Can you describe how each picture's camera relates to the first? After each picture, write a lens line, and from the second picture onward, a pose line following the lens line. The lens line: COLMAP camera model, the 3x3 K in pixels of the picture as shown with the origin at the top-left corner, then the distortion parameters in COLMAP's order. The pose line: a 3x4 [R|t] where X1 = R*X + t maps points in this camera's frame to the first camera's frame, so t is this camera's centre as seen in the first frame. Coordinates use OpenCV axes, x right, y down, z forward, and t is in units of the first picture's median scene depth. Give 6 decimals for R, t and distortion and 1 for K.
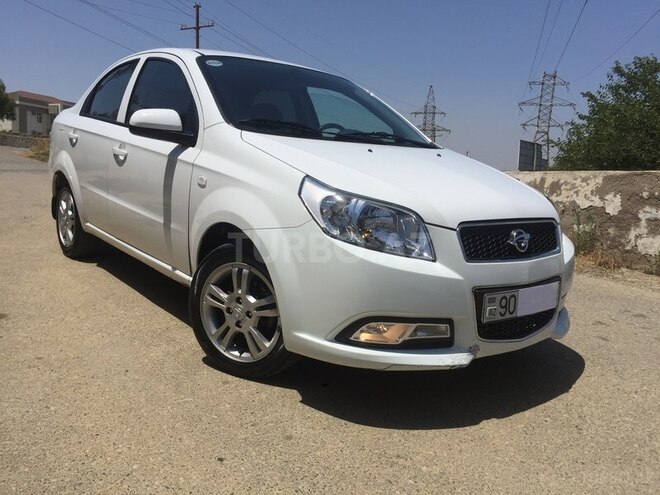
lens RADIAL K [[559.5, 0, 333.3], [0, 559.5, 247.3], [0, 0, 1]] dist [0.066985, -0.080429]
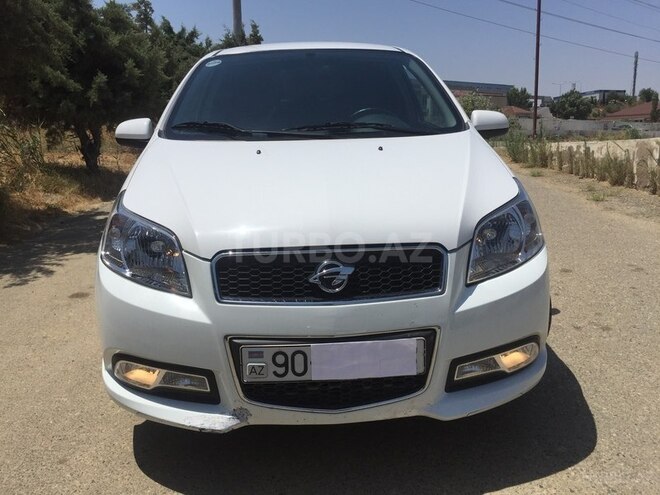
lens RADIAL K [[559.5, 0, 331.2], [0, 559.5, 247.8], [0, 0, 1]] dist [0.066985, -0.080429]
pose [[0.807971, 0.048101, -0.587255, 0.771097], [-0.016638, 0.998127, 0.058864, -0.092895], [0.588987, -0.037789, 0.807259, 0.432991]]
